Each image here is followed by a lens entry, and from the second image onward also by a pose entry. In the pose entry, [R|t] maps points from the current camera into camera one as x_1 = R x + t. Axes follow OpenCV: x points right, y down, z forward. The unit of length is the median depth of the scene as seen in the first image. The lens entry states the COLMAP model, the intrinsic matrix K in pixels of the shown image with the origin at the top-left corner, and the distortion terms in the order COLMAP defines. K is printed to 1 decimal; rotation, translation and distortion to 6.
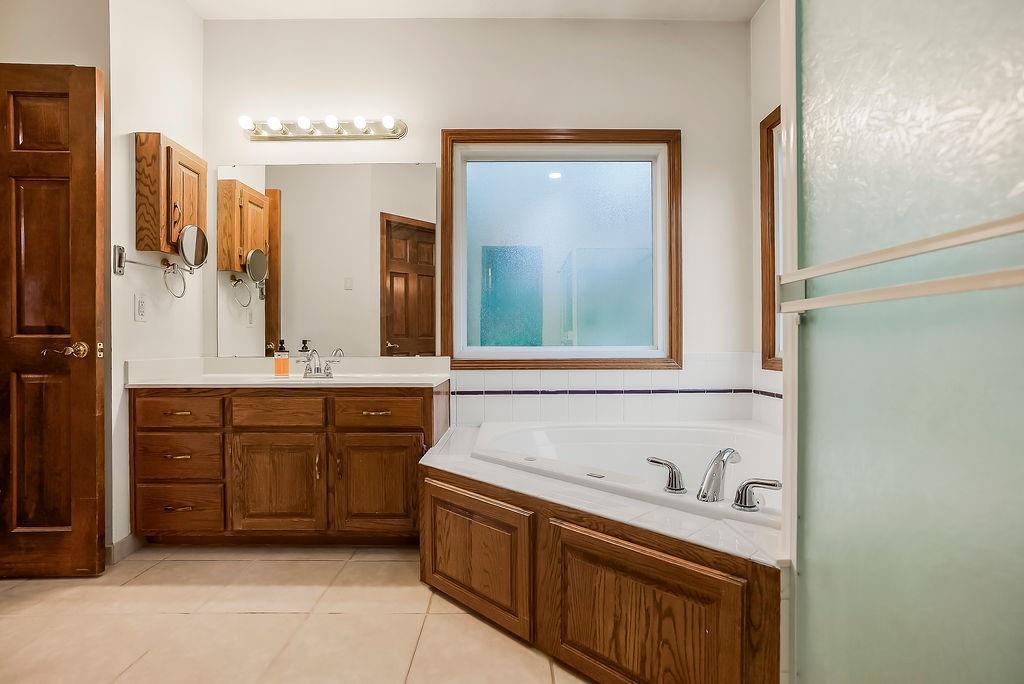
lens RADIAL K [[474.1, 0, 512.9], [0, 474.1, 339.9], [0, 0, 1]] dist [-0.034040, 0.000809]
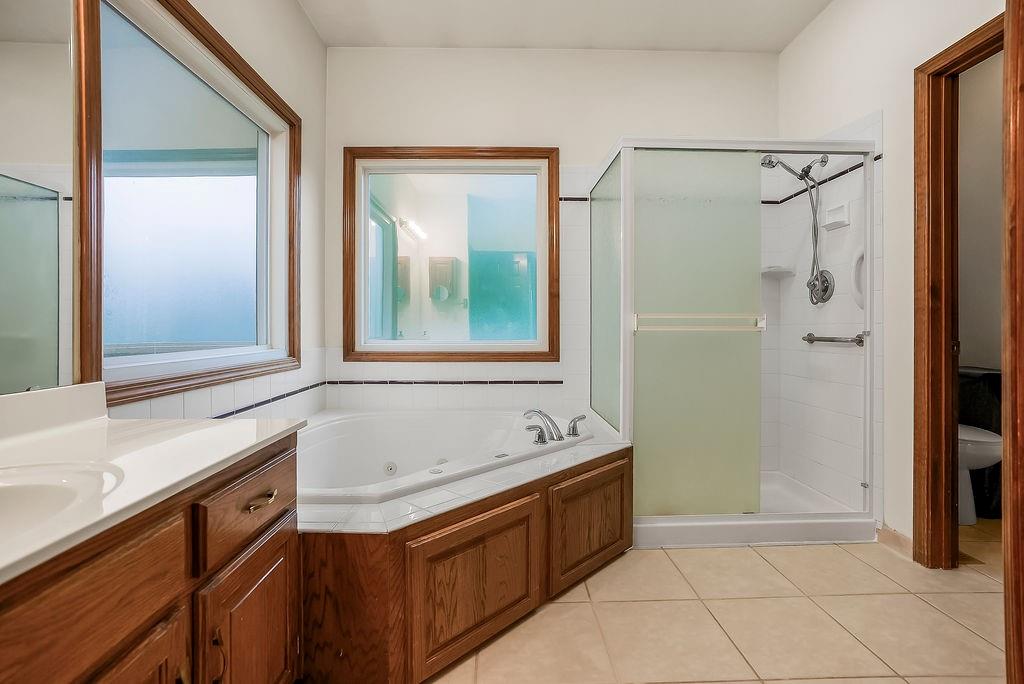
lens RADIAL K [[474.1, 0, 511.6], [0, 474.1, 336.2], [0, 0, 1]] dist [-0.034040, 0.000809]
pose [[-0.007703, -0.011791, 0.999901, -0.977889], [-0.000154, 0.999930, 0.011790, -0.028670], [-0.999970, -0.000063, -0.007704, 0.945078]]
